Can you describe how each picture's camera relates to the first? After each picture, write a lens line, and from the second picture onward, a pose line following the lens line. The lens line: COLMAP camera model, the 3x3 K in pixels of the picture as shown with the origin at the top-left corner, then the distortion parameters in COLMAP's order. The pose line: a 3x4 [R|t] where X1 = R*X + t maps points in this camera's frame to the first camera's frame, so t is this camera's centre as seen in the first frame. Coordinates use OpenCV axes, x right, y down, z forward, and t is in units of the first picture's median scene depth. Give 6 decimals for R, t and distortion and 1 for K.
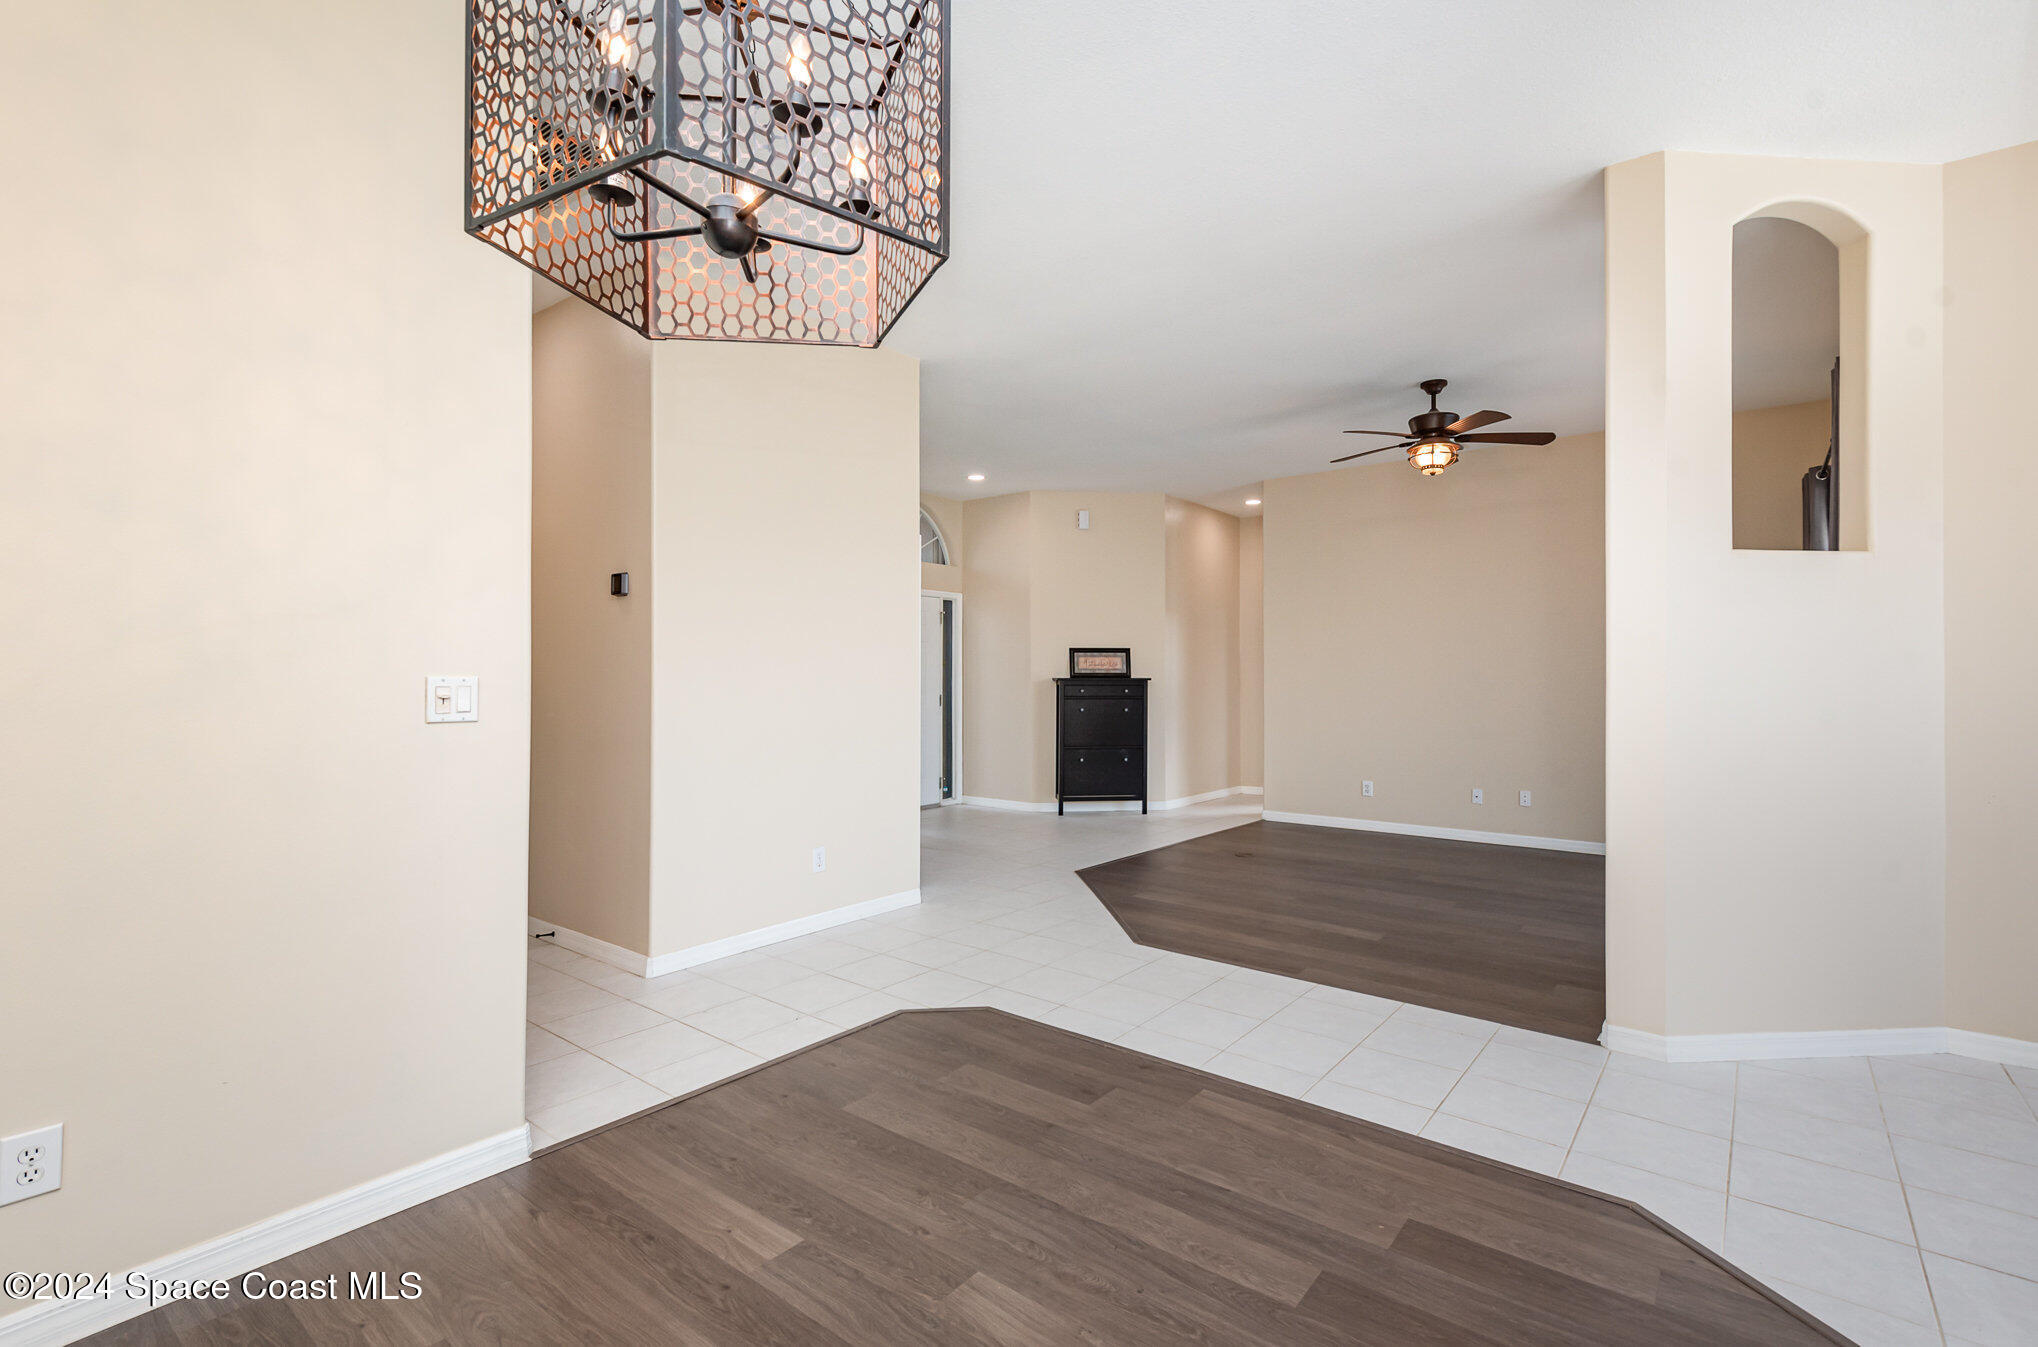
lens RADIAL K [[935.2, 0, 1022.5], [0, 935.2, 666.6], [0, 0, 1]] dist [0.002603, -0.000215]
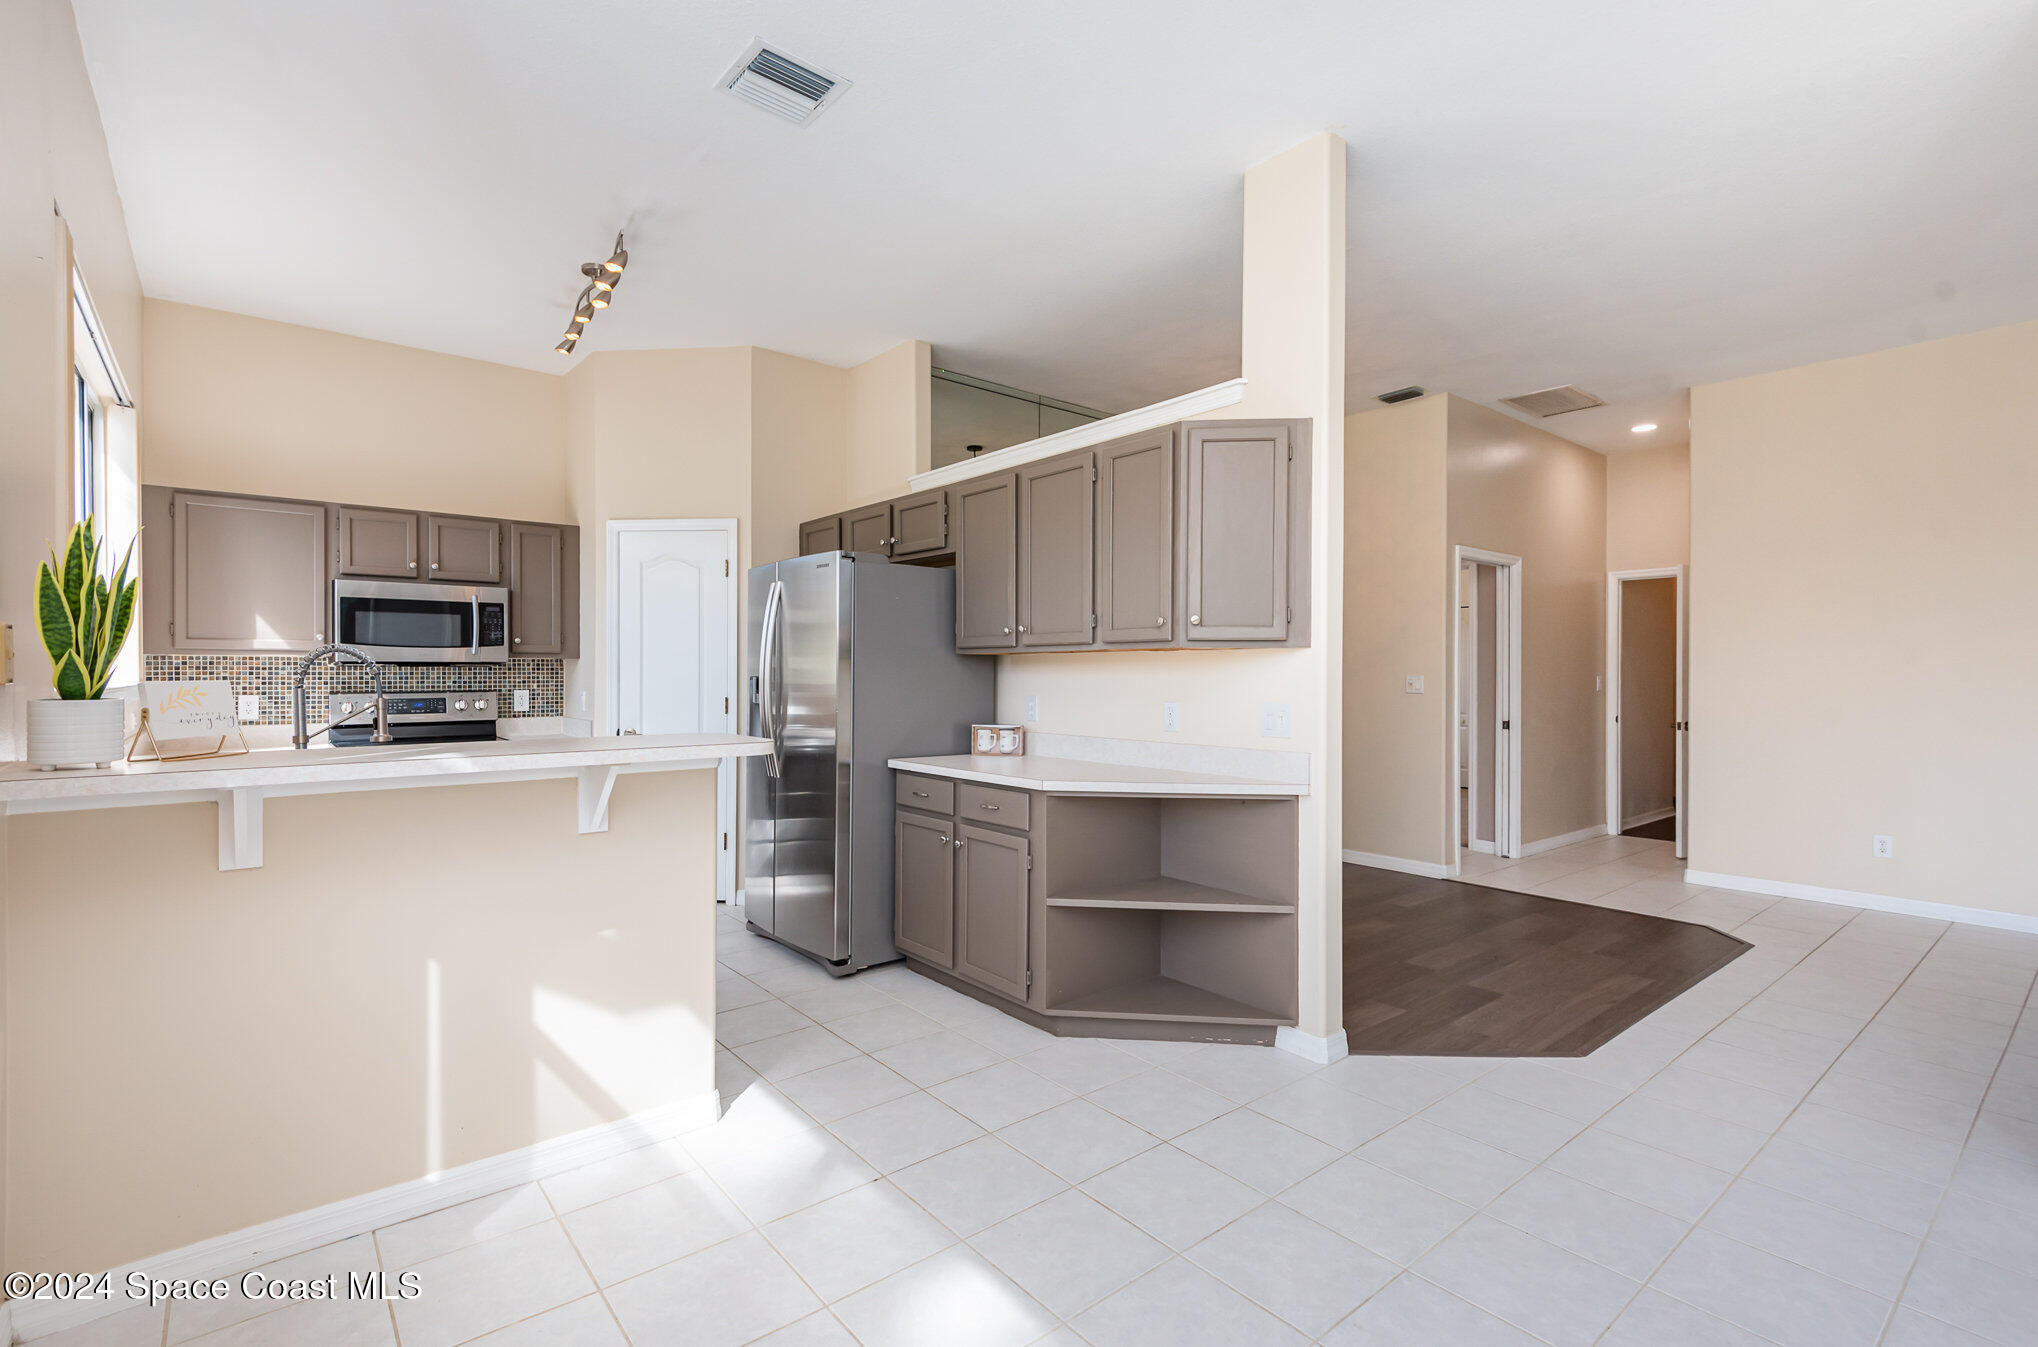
lens RADIAL K [[935.2, 0, 1022.5], [0, 935.2, 666.6], [0, 0, 1]] dist [0.002603, -0.000215]
pose [[-0.195198, -0.011752, -0.980693, 2.399386], [-0.001183, 0.999930, -0.011747, 0.021641], [0.980763, -0.001133, -0.195199, 0.512916]]
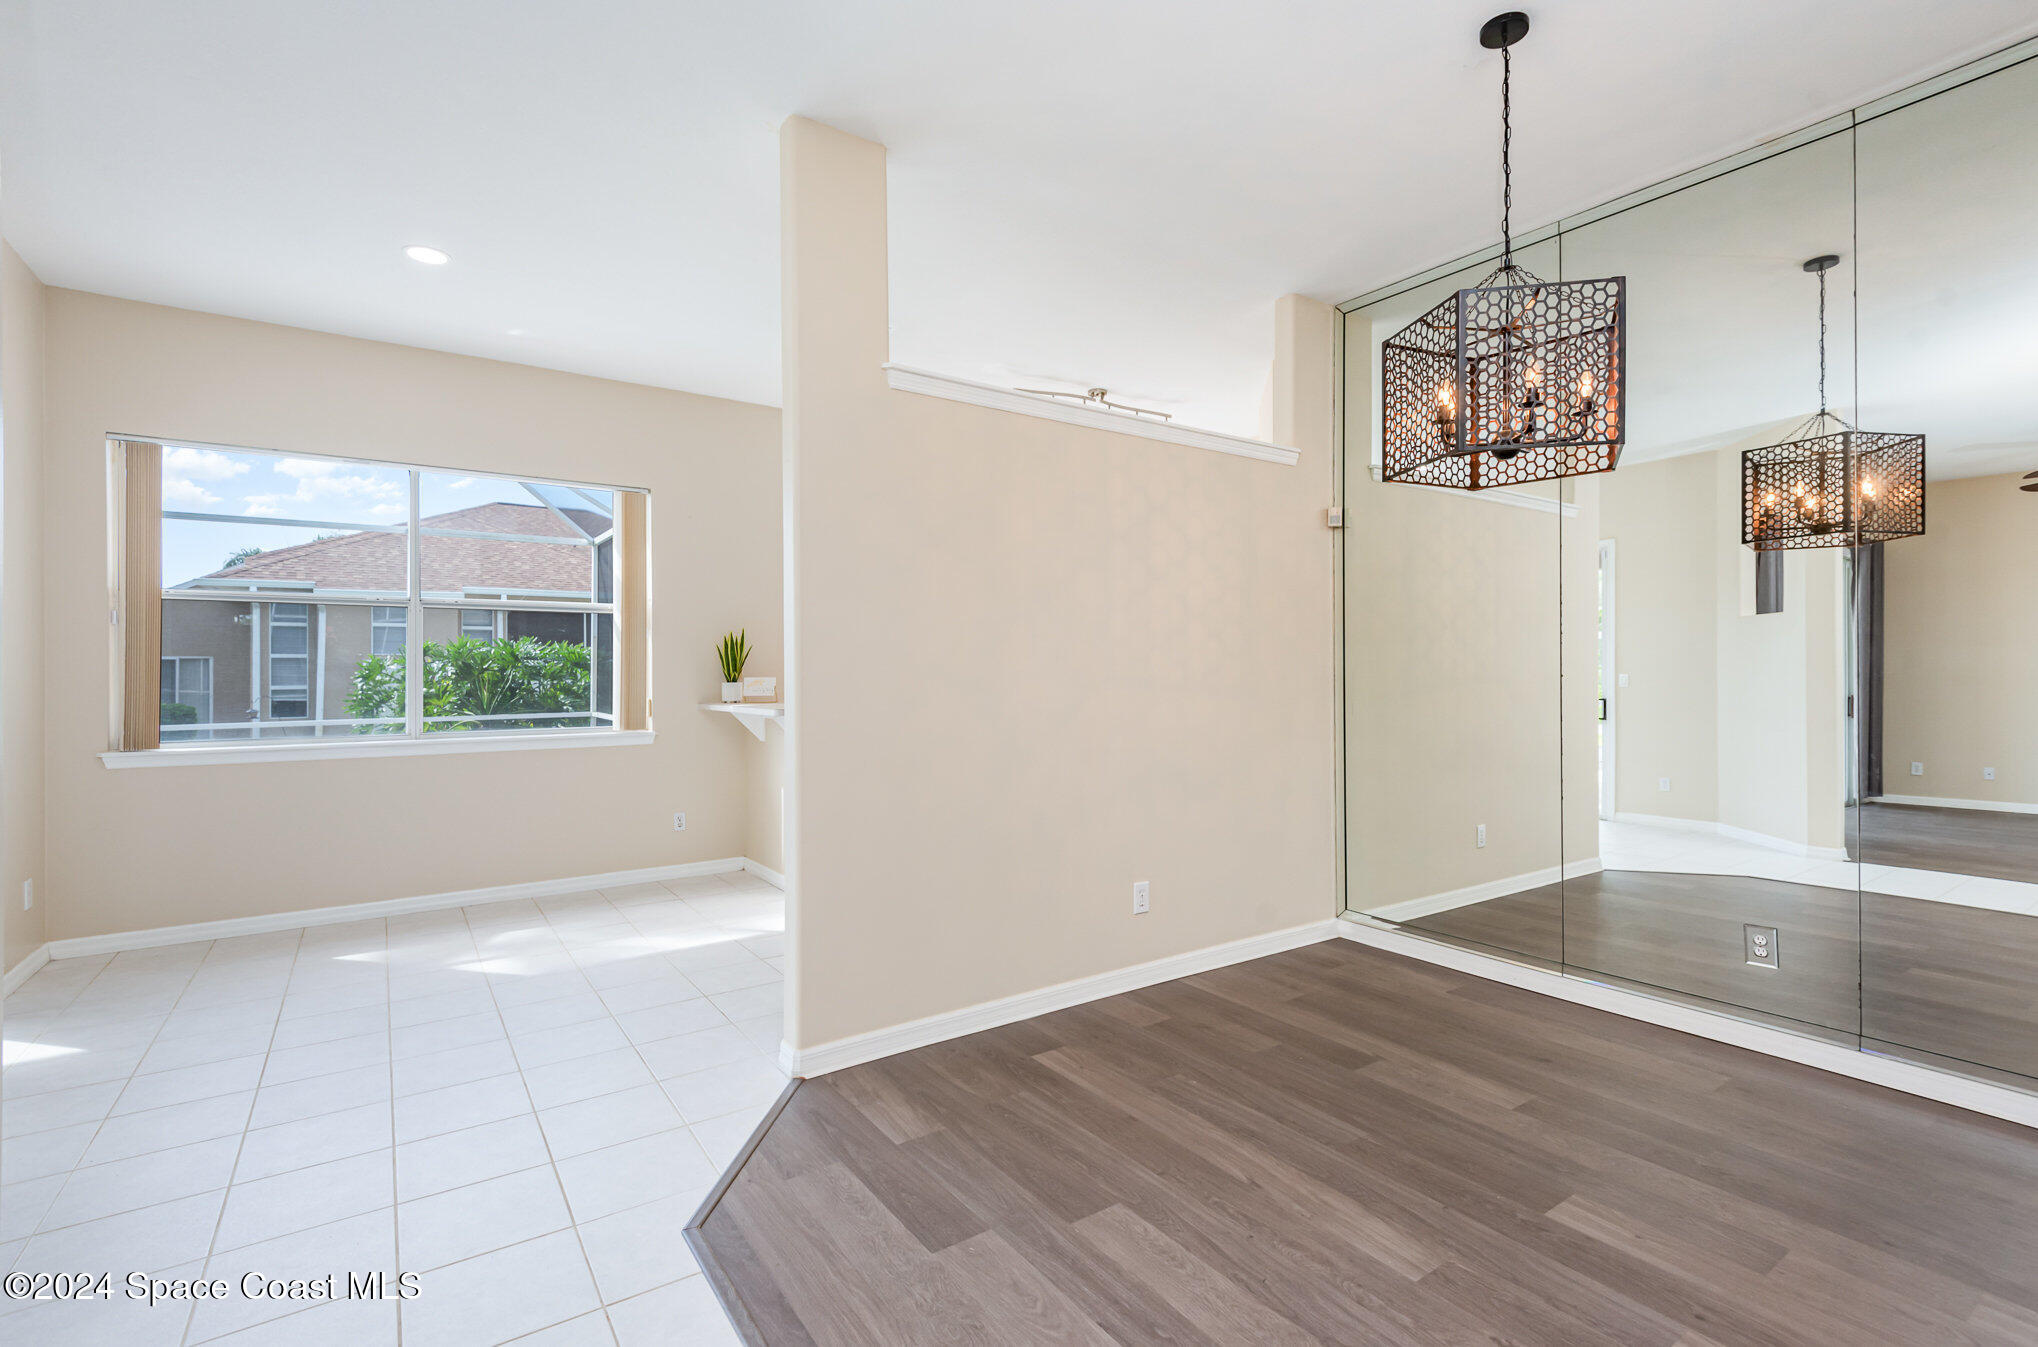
lens RADIAL K [[935.2, 0, 1022.5], [0, 935.2, 666.6], [0, 0, 1]] dist [0.002603, -0.000215]
pose [[-0.957694, -0.001347, 0.287784, 0.063570], [-0.004119, 0.999951, -0.009026, 0.015579], [-0.287758, -0.009830, -0.957653, 2.004216]]
